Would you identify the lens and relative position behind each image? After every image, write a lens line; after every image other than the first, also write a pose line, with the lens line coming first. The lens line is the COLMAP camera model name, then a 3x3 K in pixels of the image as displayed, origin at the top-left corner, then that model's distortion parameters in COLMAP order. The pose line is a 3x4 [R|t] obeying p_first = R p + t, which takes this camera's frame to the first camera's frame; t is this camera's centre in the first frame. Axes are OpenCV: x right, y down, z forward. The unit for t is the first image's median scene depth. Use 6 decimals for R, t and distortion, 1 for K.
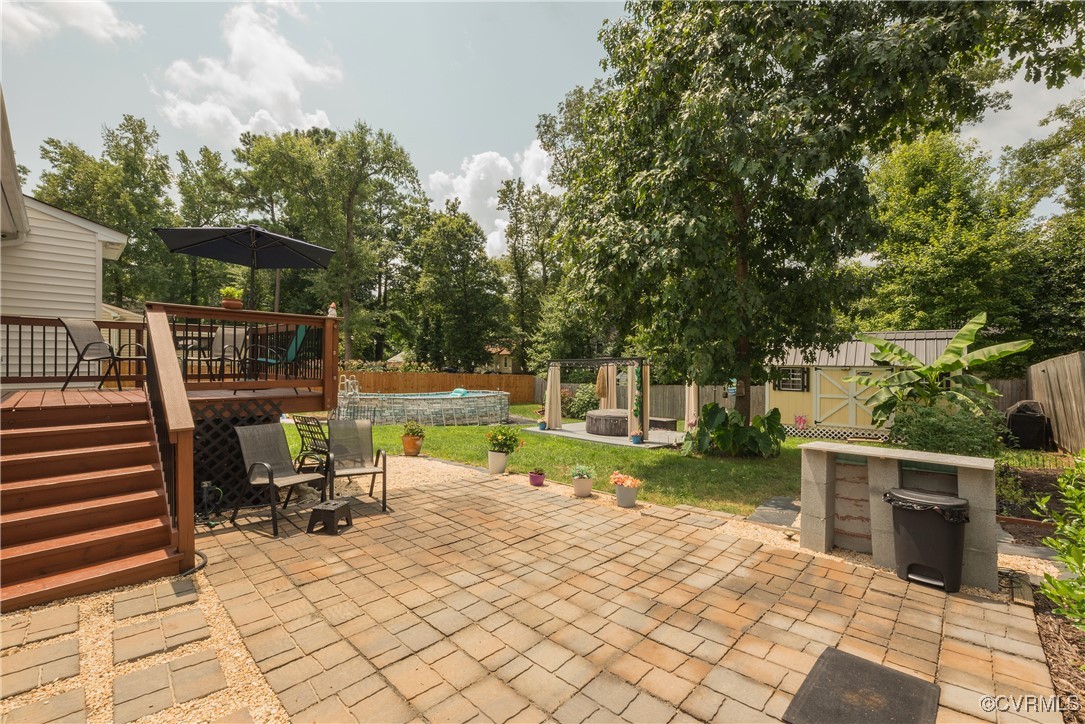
lens RADIAL K [[443.6, 0, 544.9], [0, 443.6, 362.5], [0, 0, 1]] dist [0.001111, 0.000300]
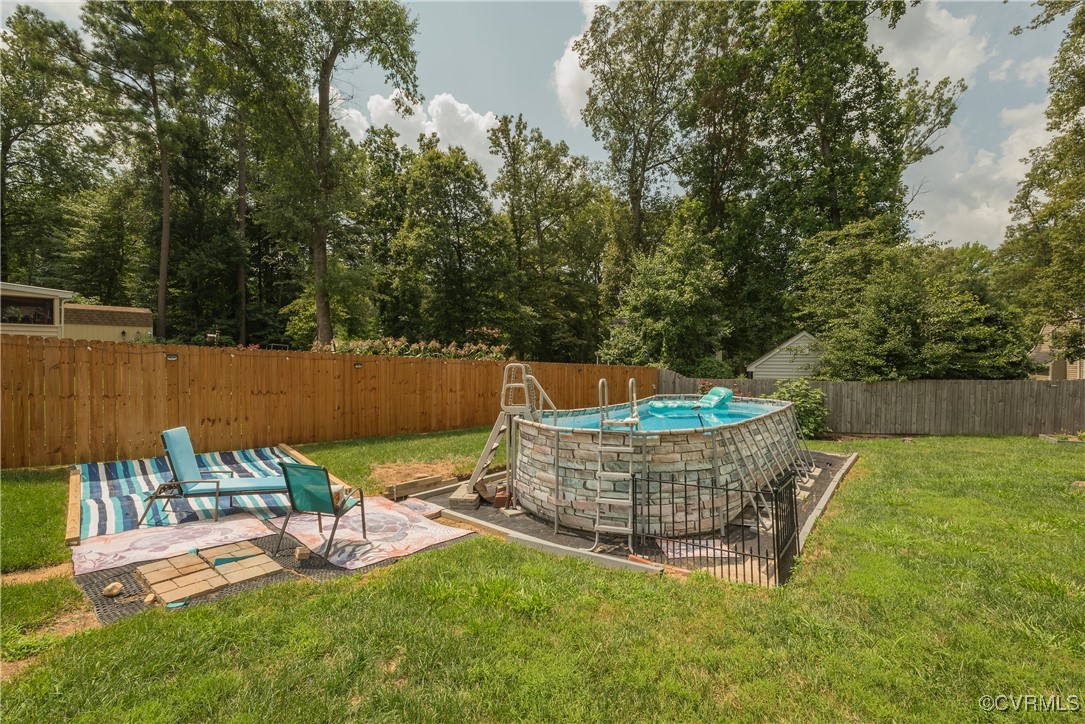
lens RADIAL K [[443.6, 0, 544.9], [0, 443.6, 362.5], [0, 0, 1]] dist [0.001111, 0.000300]
pose [[0.976425, -0.002944, 0.215837, -0.184675], [0.000364, 0.999928, 0.011990, 0.006886], [-0.215857, -0.011628, 0.976356, 0.231681]]
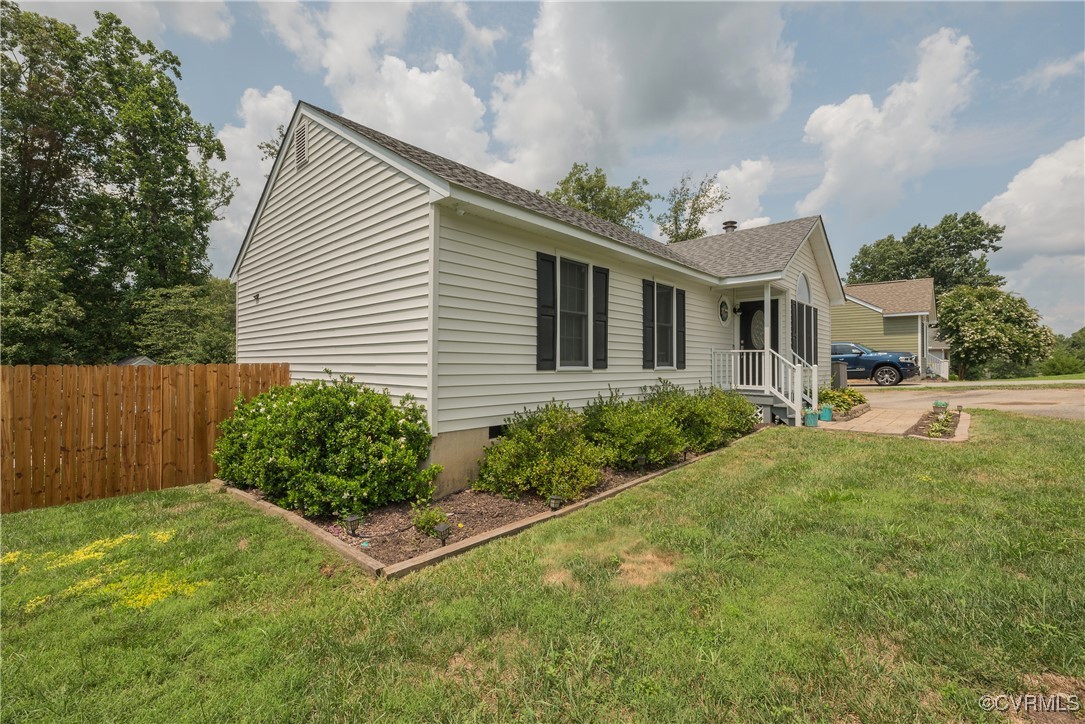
lens RADIAL K [[468.9, 0, 540.6], [0, 468.9, 362.0], [0, 0, 1]] dist [-0.001004, 0.000280]
pose [[0.011365, 0.008348, 0.999901, -0.443425], [-0.000485, 0.999965, -0.008343, -0.004827], [-0.999935, -0.000390, 0.011369, 0.077636]]
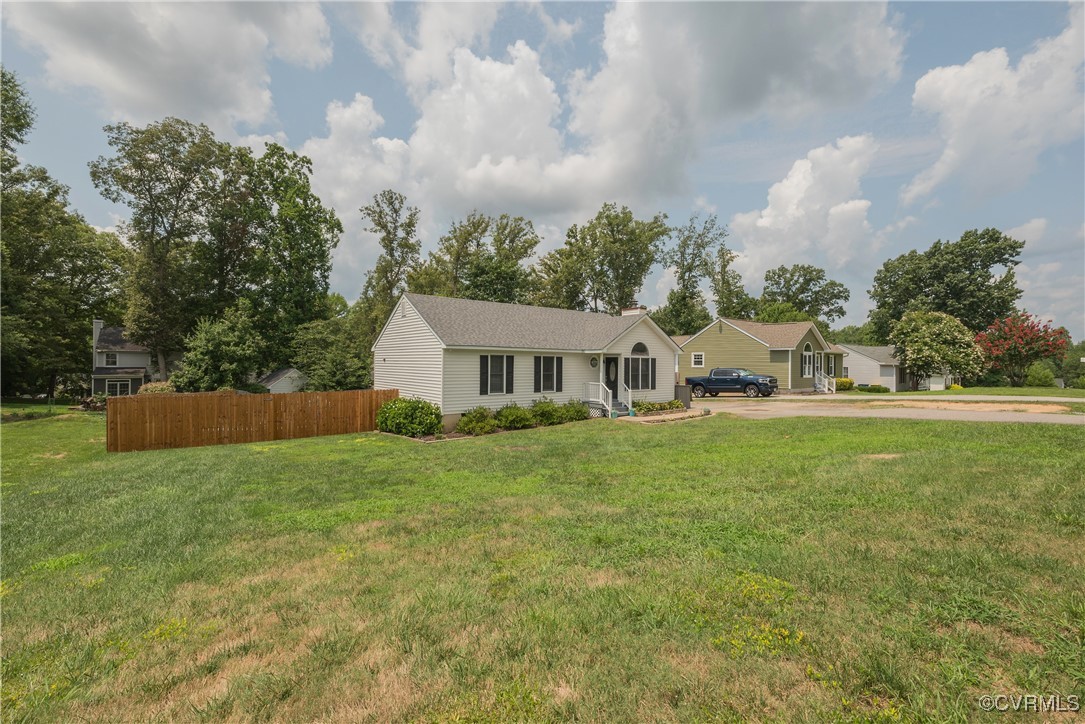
lens RADIAL K [[468.9, 0, 540.6], [0, 468.9, 362.0], [0, 0, 1]] dist [-0.001004, 0.000280]
pose [[0.156908, 0.006061, 0.987595, -0.669649], [-0.006295, 0.999967, -0.005136, -0.027274], [-0.987593, -0.005411, 0.156941, -0.022002]]
